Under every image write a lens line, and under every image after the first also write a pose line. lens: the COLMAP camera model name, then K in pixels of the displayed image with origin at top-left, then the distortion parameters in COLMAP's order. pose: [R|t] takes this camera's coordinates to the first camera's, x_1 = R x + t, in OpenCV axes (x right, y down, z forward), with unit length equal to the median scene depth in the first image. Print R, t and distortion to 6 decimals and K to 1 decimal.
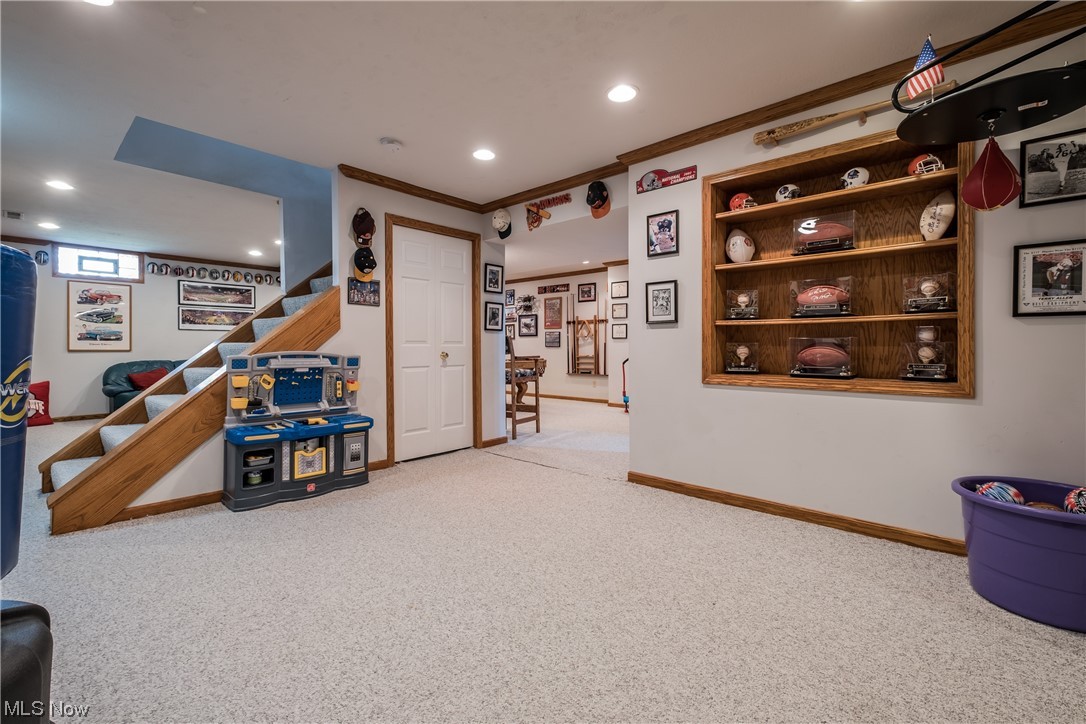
lens RADIAL K [[472.6, 0, 562.6], [0, 472.6, 347.6], [0, 0, 1]] dist [0.013764, -0.000783]
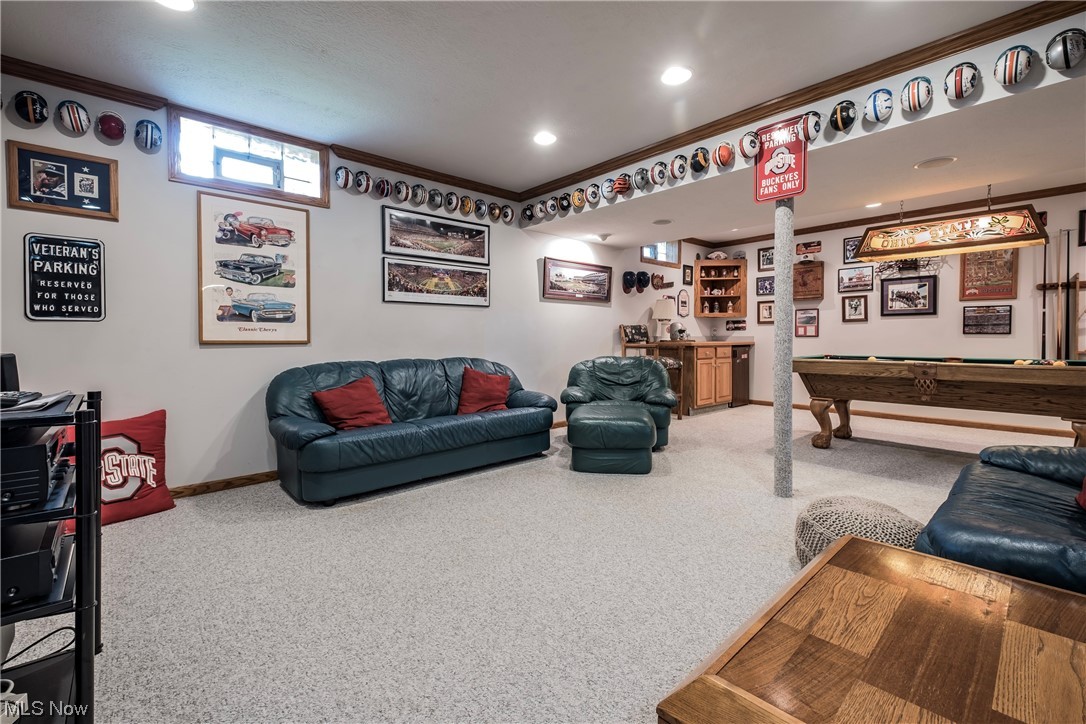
lens RADIAL K [[472.6, 0, 558.4], [0, 472.6, 340.6], [0, 0, 1]] dist [0.013764, -0.000783]
pose [[0.995006, -0.002217, -0.099792, -0.555444], [0.002861, 0.999976, 0.006305, 0.001709], [0.099776, -0.006559, 0.994988, 0.498797]]
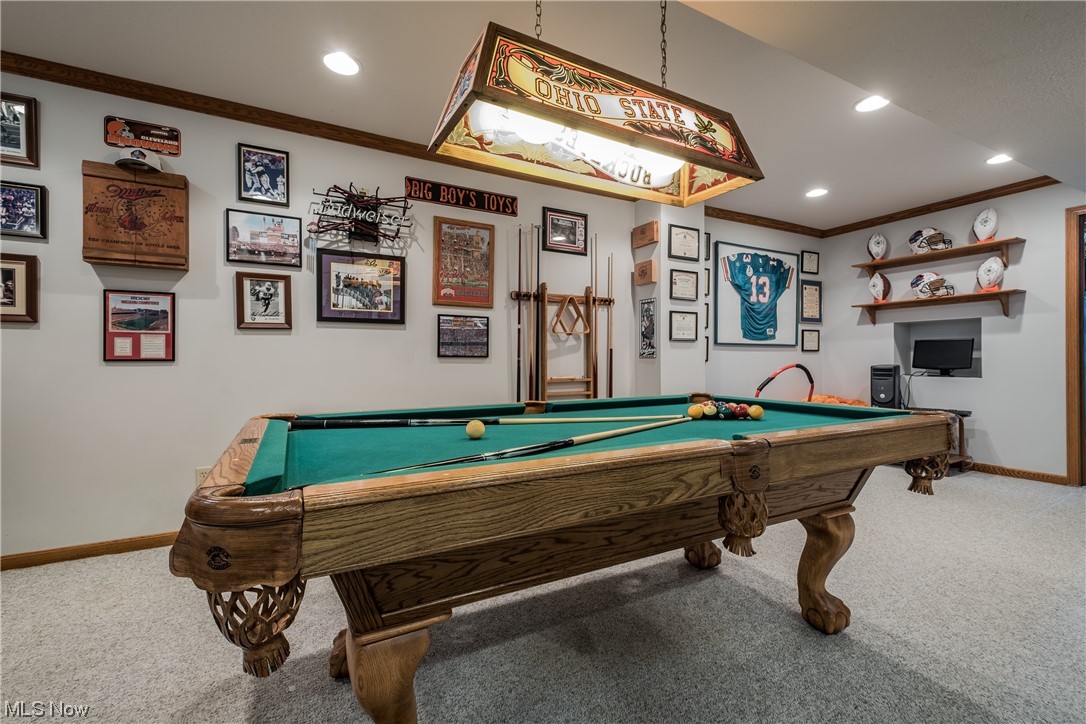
lens RADIAL K [[472.6, 0, 541.8], [0, 472.6, 360.9], [0, 0, 1]] dist [0.013764, -0.000783]
pose [[0.351764, -0.001627, 0.936087, -0.414234], [0.001304, 0.999998, 0.001248, 0.000991], [-0.936088, 0.000782, 0.351765, 0.999242]]
